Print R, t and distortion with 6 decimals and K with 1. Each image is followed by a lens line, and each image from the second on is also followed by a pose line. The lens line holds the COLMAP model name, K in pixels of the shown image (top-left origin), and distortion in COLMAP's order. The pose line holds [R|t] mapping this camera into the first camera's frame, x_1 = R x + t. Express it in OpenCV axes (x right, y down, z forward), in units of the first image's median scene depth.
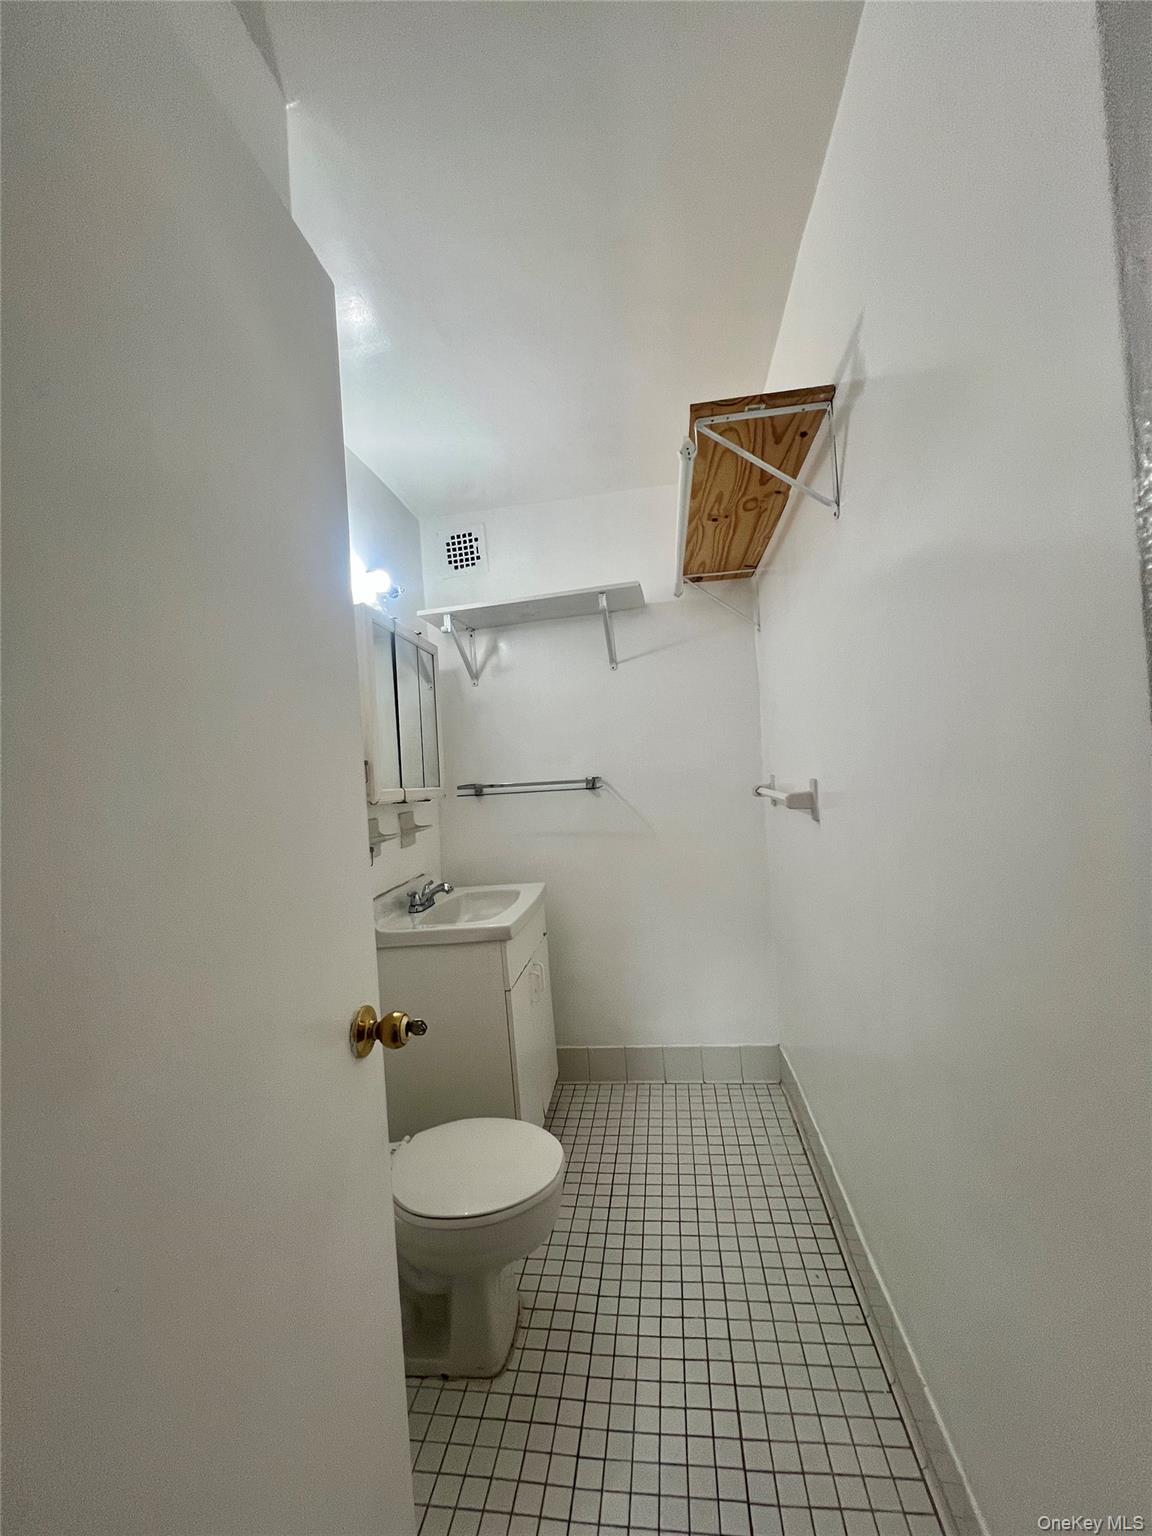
lens RADIAL K [[615.7, 0, 577.6], [0, 615.7, 768.0], [0, 0, 1]] dist [-0.002018, 0.001658]
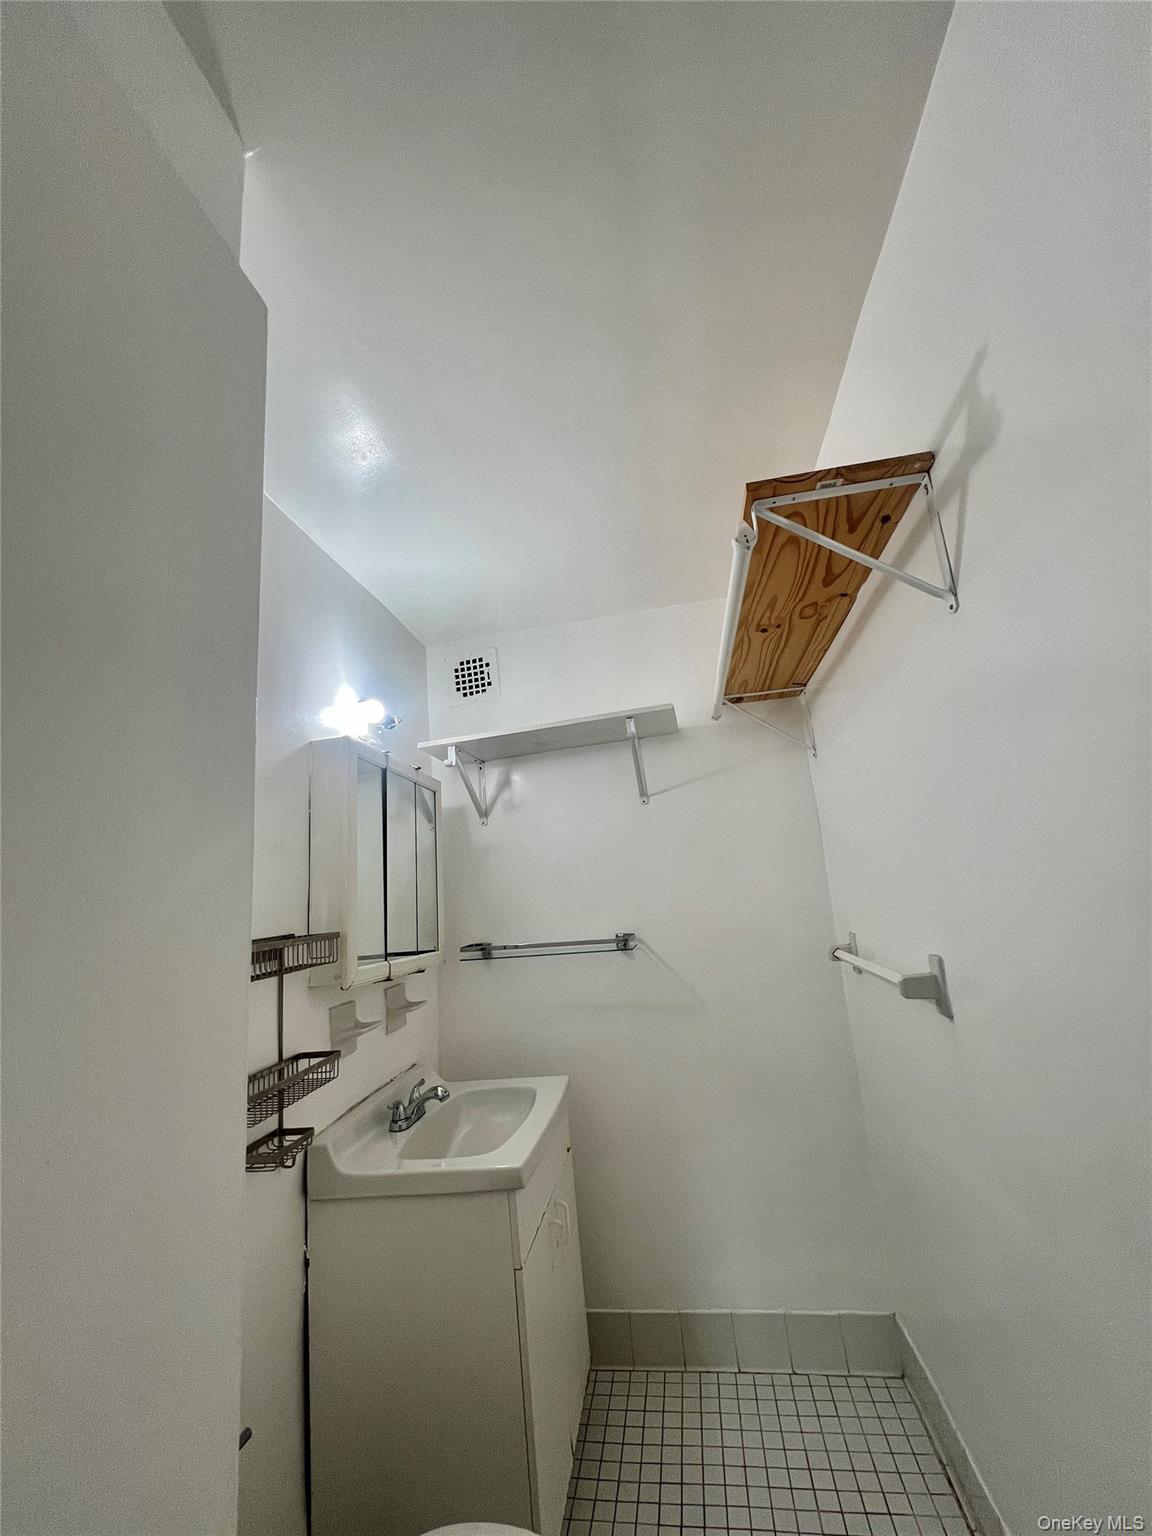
lens RADIAL K [[615.7, 0, 576.6], [0, 615.7, 770.5], [0, 0, 1]] dist [-0.002018, 0.001658]
pose [[0.999323, -0.022458, -0.029131, -0.011473], [0.016384, 0.980843, -0.194110, -0.046196], [0.032932, 0.193501, 0.980547, 0.168726]]
